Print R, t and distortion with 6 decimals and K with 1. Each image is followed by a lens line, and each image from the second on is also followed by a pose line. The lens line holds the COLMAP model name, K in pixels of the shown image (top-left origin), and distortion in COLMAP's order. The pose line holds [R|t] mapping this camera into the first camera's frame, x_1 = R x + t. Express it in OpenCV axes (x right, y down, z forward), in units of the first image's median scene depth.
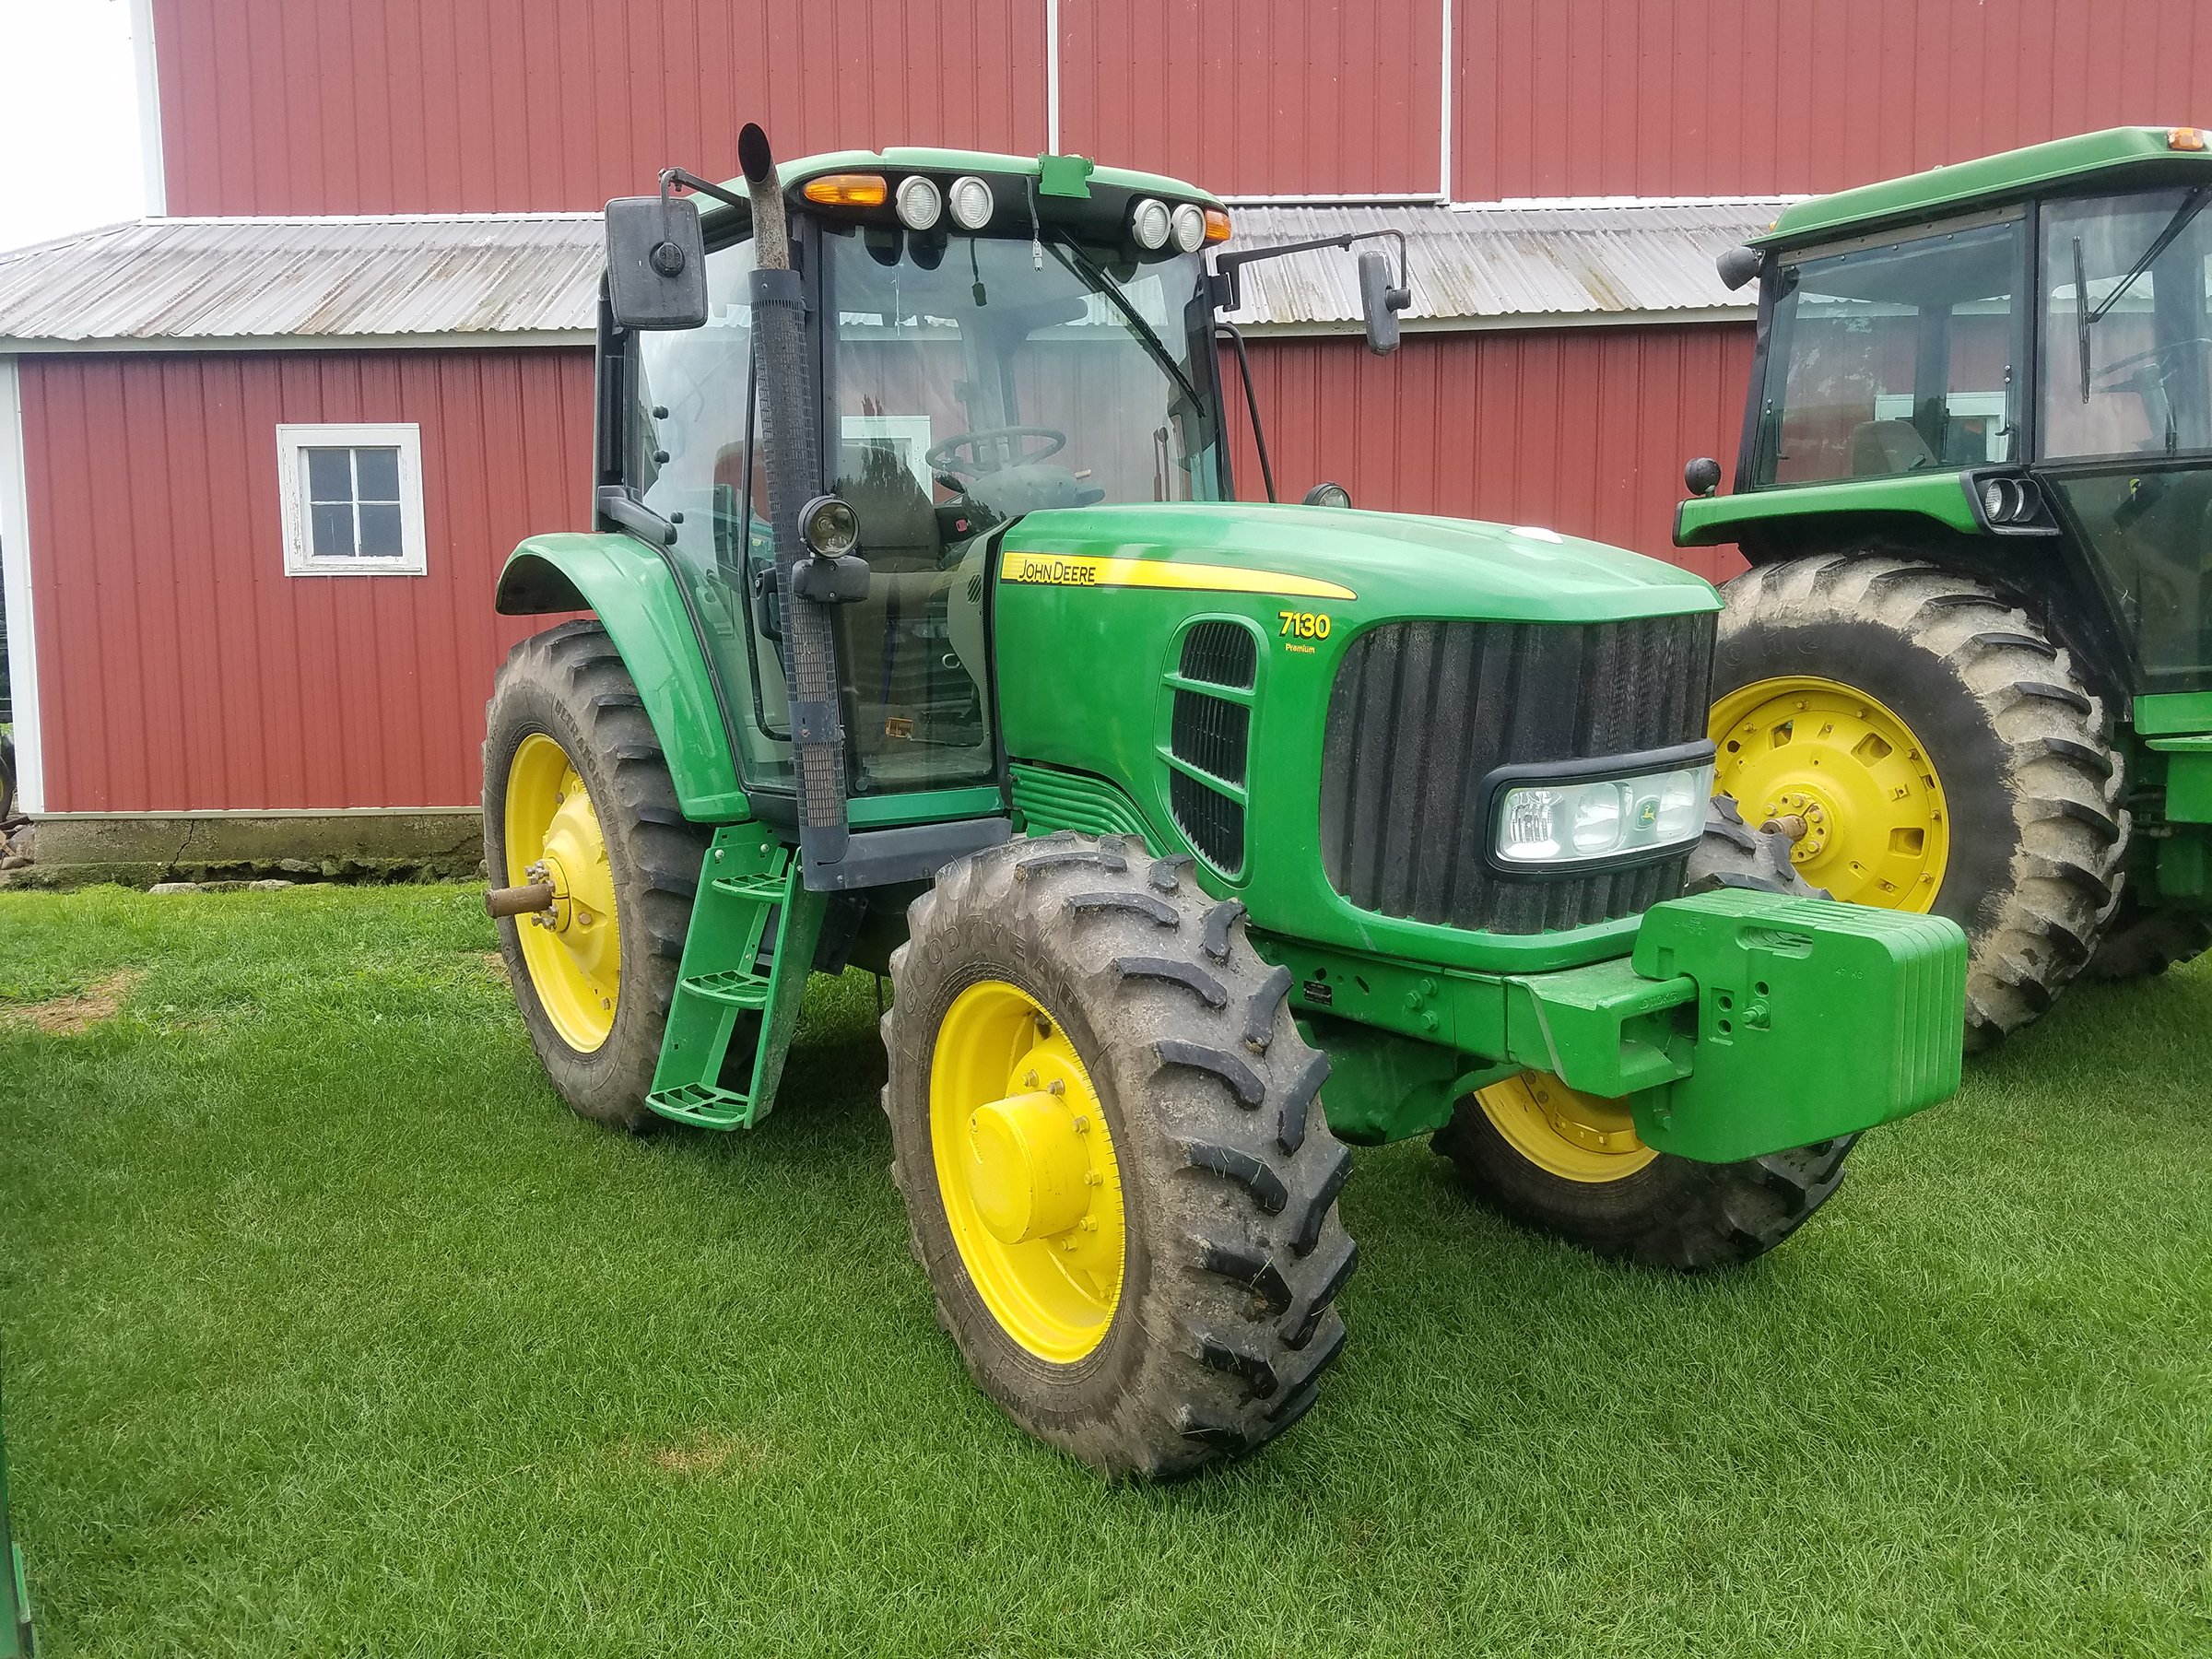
lens RADIAL K [[1781.8, 0, 1078.3], [0, 1781.8, 870.3], [0, 0, 1]] dist [0.227564, -0.333941]
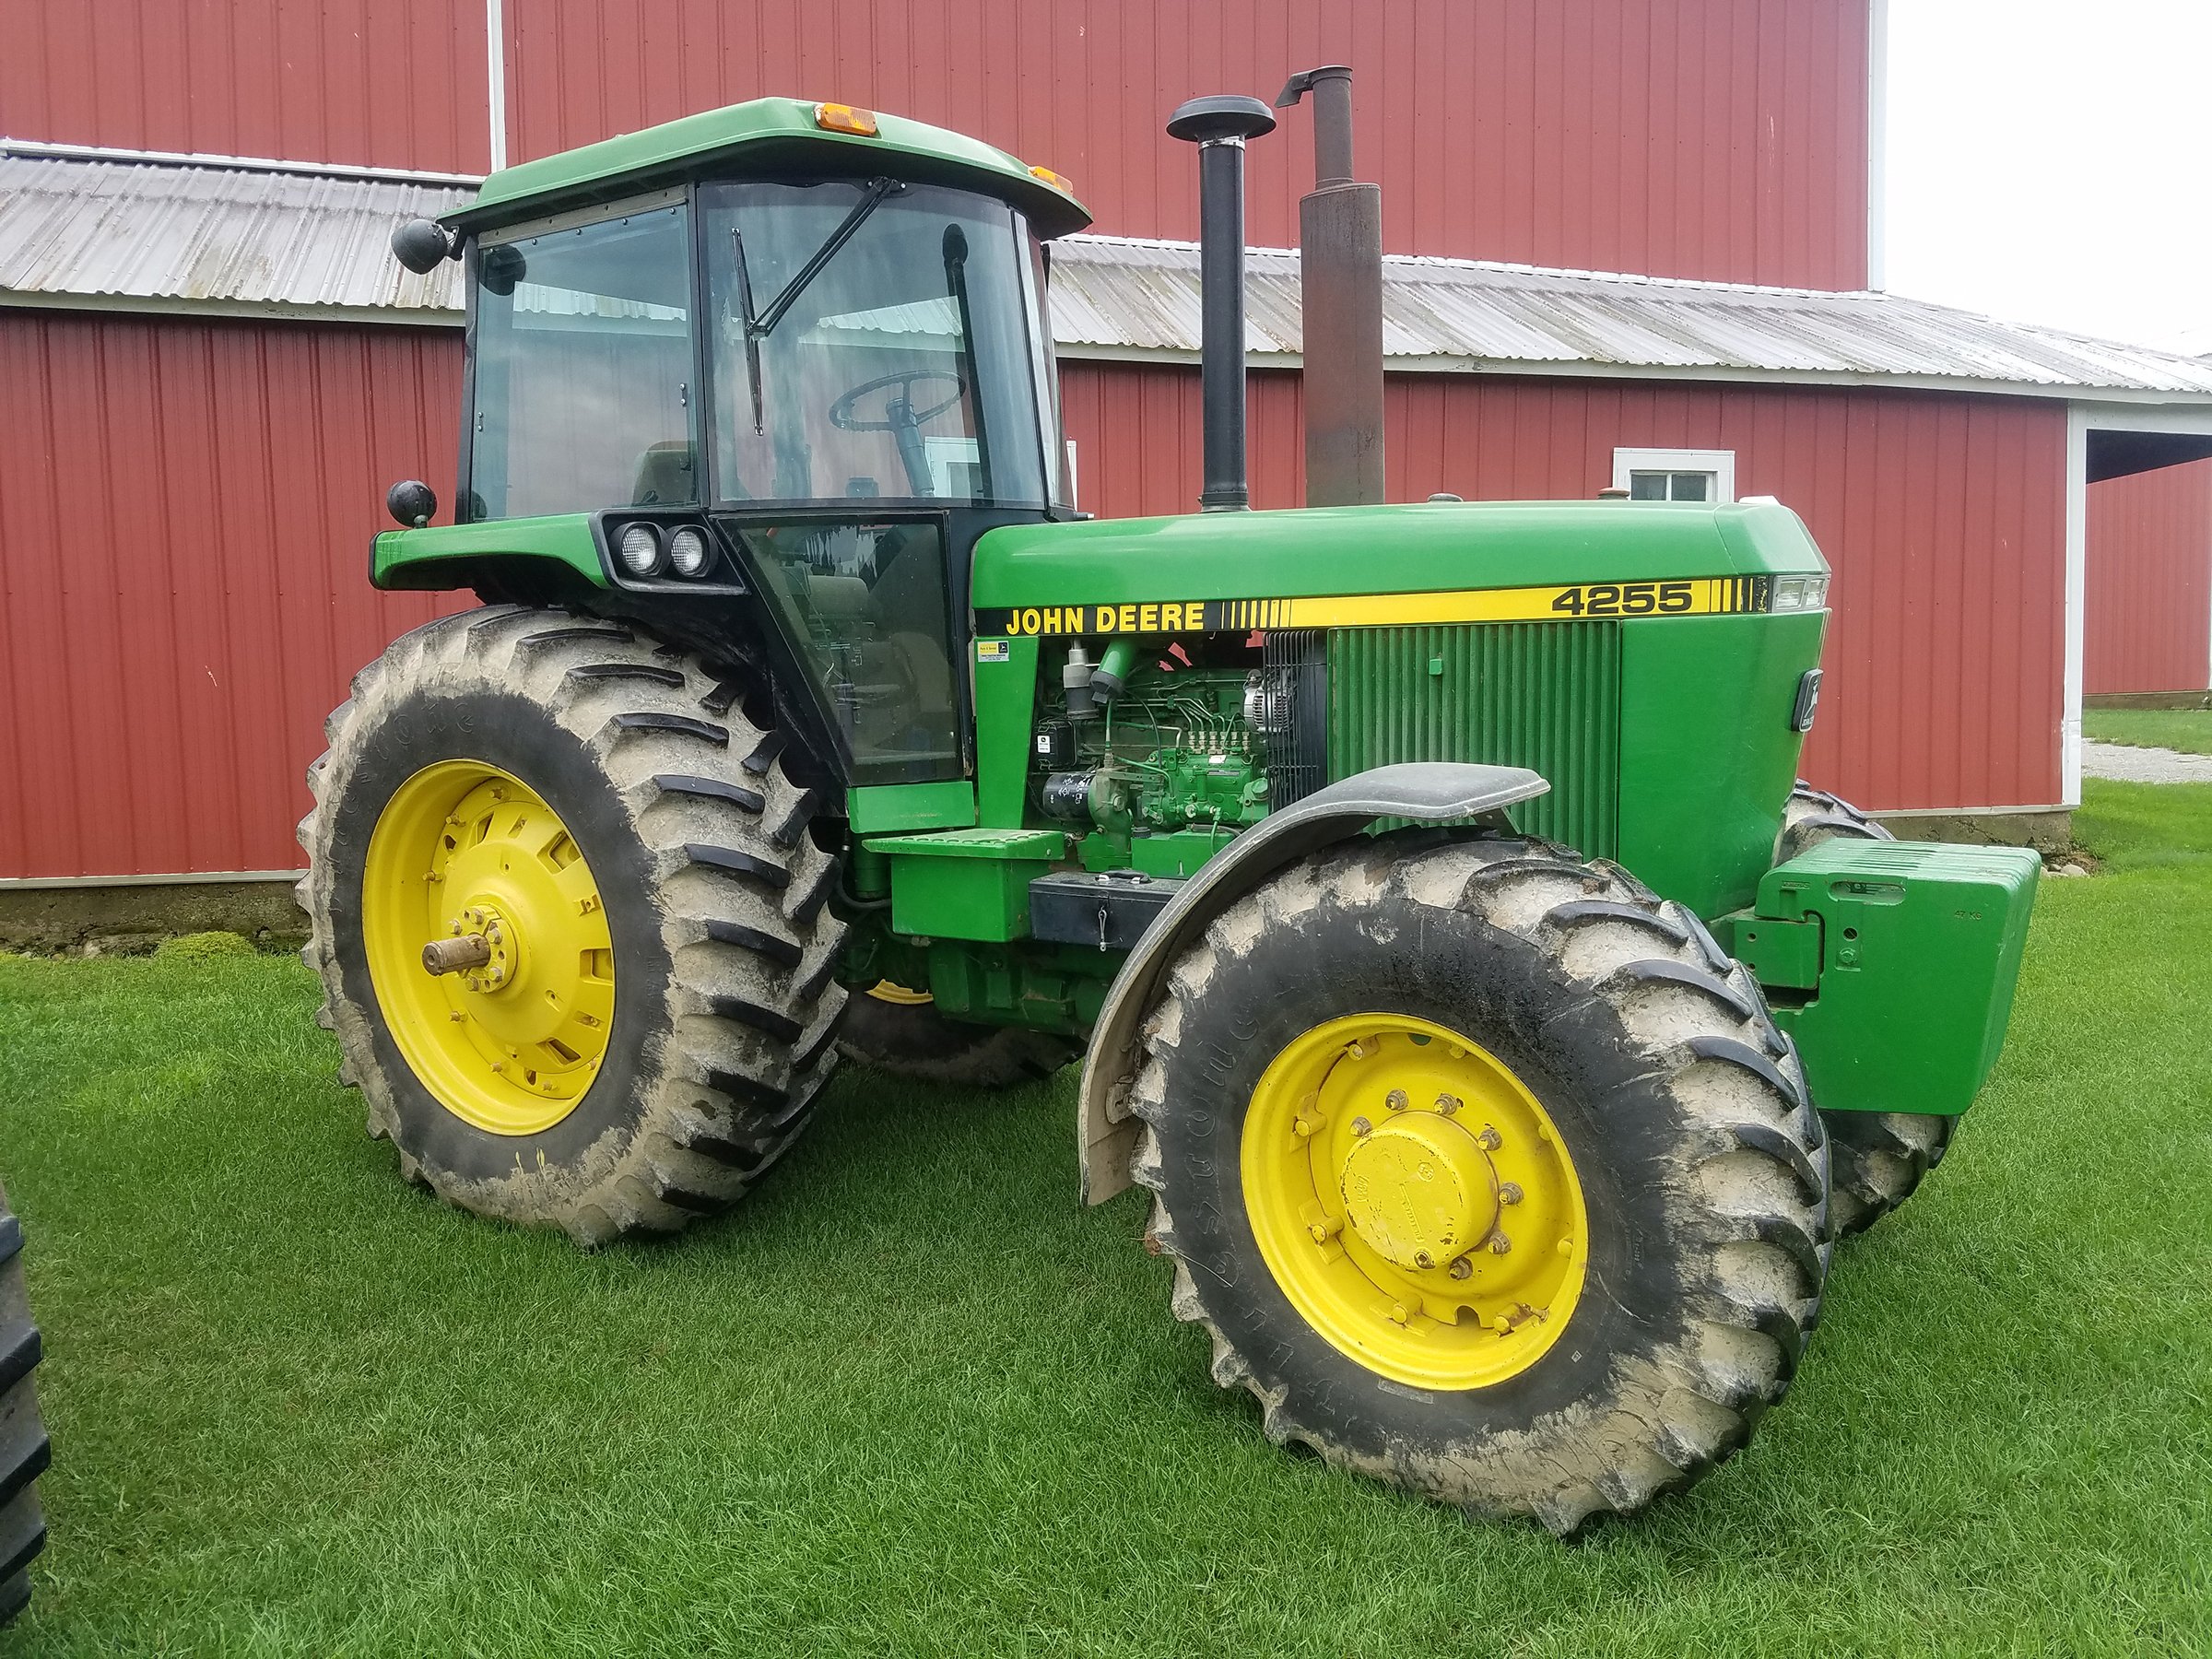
lens RADIAL K [[1733.9, 0, 1105.8], [0, 1733.9, 830.4], [0, 0, 1]] dist [0.184229, -0.182357]
pose [[0.961452, -0.013121, 0.274660, 0.480943], [0.022330, 0.999287, -0.030431, -0.049356], [-0.274066, 0.035391, 0.961060, 0.206172]]
